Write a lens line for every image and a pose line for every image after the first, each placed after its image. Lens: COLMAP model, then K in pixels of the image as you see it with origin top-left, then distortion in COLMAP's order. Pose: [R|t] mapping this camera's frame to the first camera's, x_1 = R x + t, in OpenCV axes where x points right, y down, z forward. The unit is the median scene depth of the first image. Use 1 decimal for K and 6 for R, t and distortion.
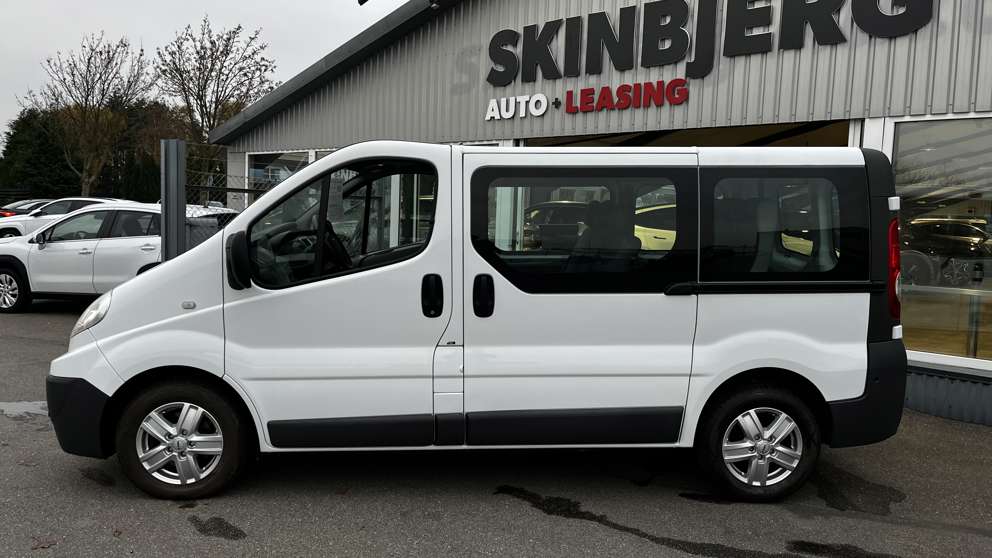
lens RADIAL K [[748.2, 0, 501.0], [0, 748.2, 279.6], [0, 0, 1]] dist [0.034576, -0.005222]
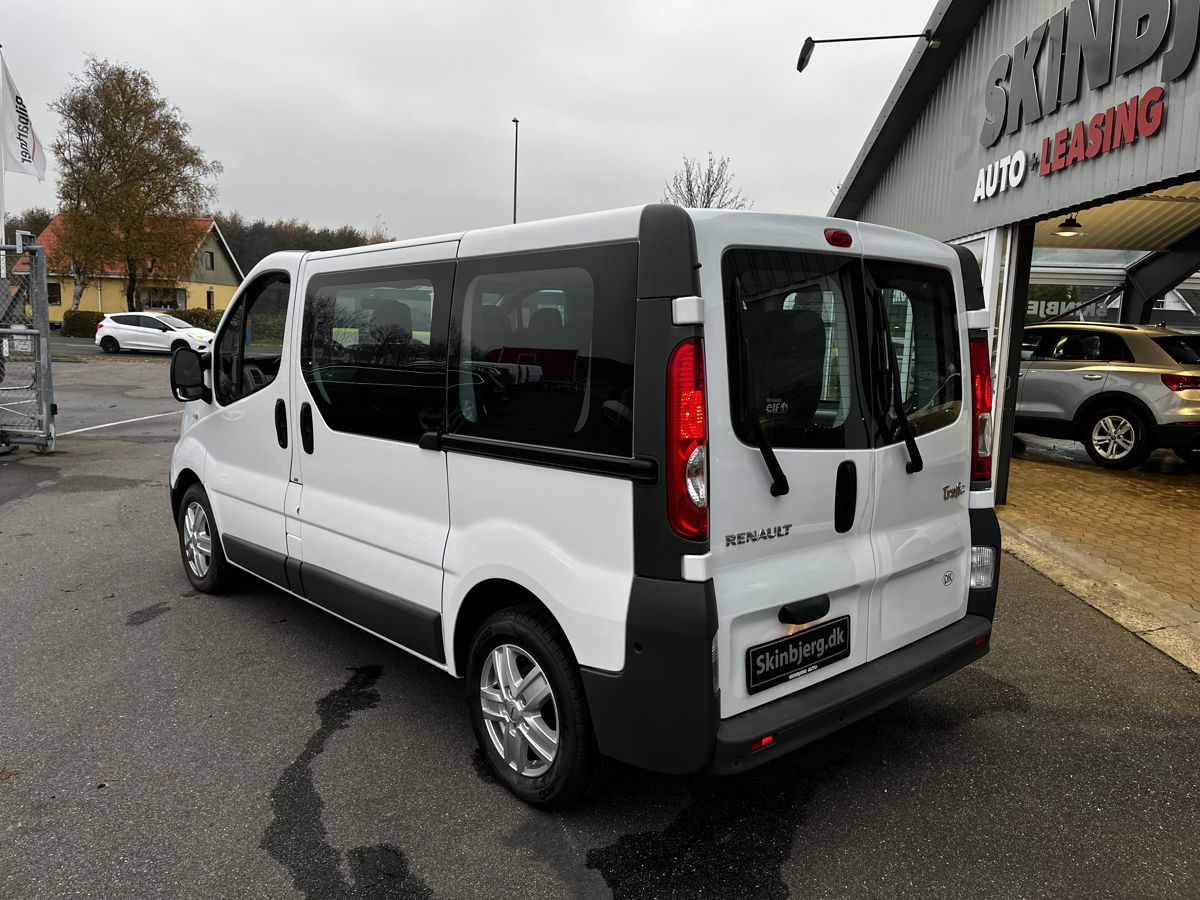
lens RADIAL K [[899.6, 0, 600.0], [0, 899.6, 450.0], [0, 0, 1]] dist [0.069497, -0.088069]
pose [[0.635427, 0.093958, -0.766423, 0.572461], [-0.080400, 0.995225, 0.055349, -0.021981], [0.767964, 0.026451, 0.639947, 0.348701]]
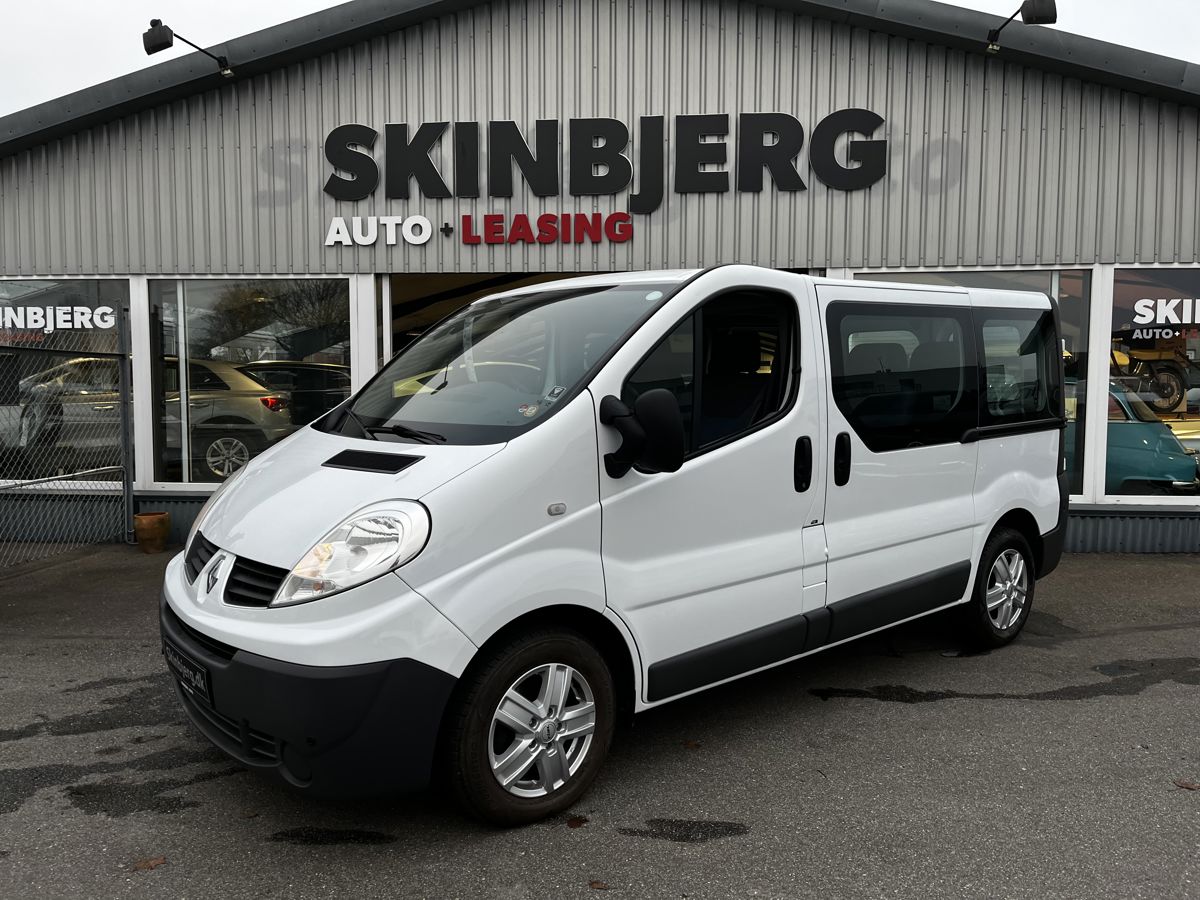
lens RADIAL K [[899.6, 0, 600.0], [0, 899.6, 450.0], [0, 0, 1]] dist [0.069497, -0.088069]
pose [[0.803602, -0.073321, 0.590633, -0.482301], [0.078126, 0.996791, 0.017445, -0.015636], [-0.590017, 0.032125, 0.806752, 0.206277]]
